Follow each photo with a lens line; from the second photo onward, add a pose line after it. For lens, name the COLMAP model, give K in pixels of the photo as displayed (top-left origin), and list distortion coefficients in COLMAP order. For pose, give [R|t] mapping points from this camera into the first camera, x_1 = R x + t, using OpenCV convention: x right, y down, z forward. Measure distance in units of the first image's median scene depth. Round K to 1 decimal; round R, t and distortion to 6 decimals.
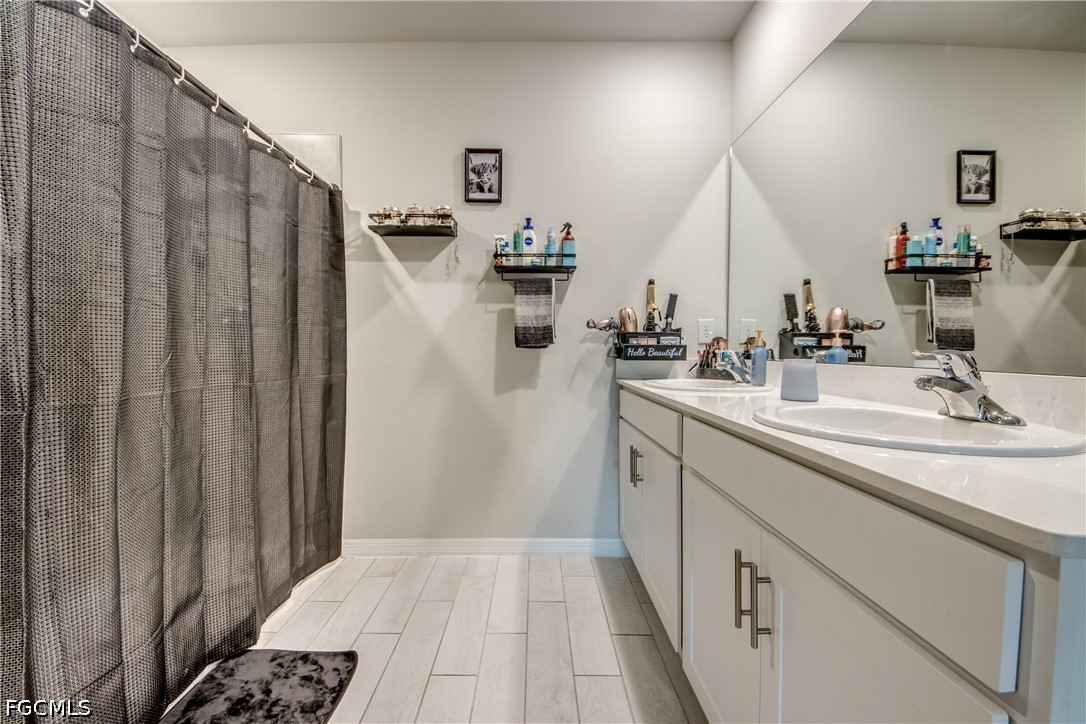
lens RADIAL K [[419.6, 0, 541.2], [0, 419.6, 356.7], [0, 0, 1]] dist [0.023758, -0.023150]
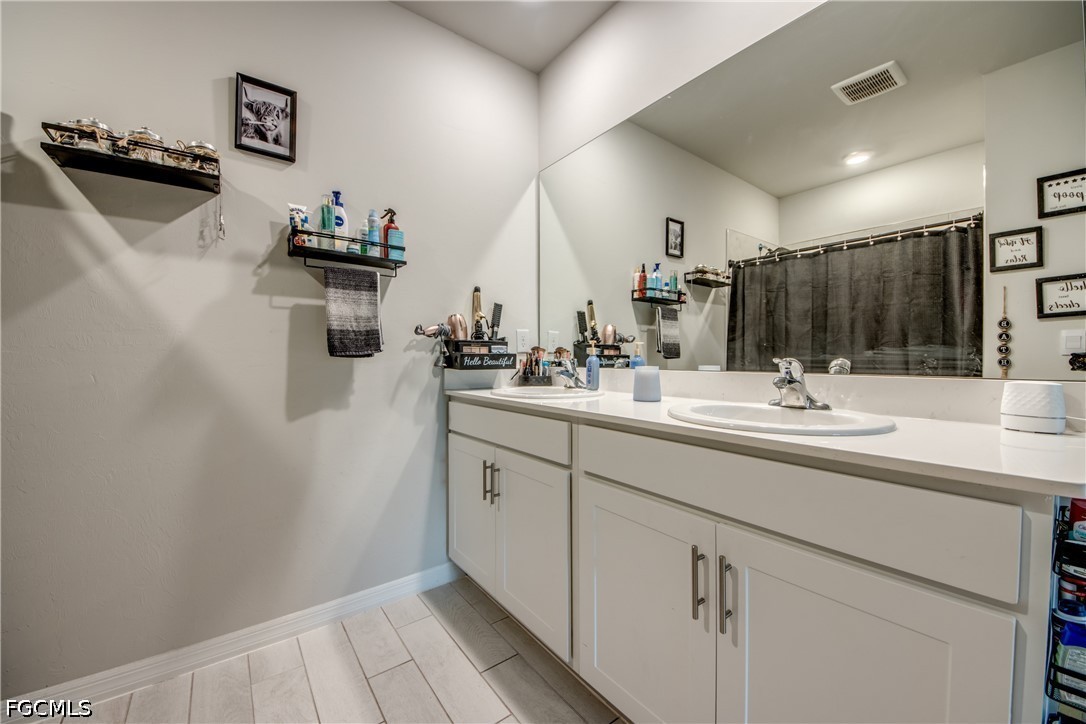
lens RADIAL K [[406.2, 0, 543.0], [0, 406.2, 362.0], [0, 0, 1]] dist [0.022683, -0.019807]
pose [[0.796219, -0.009138, 0.604940, -0.190135], [0.012662, 0.999919, -0.001561, -0.005312], [-0.604877, 0.008902, 0.796269, 0.161762]]
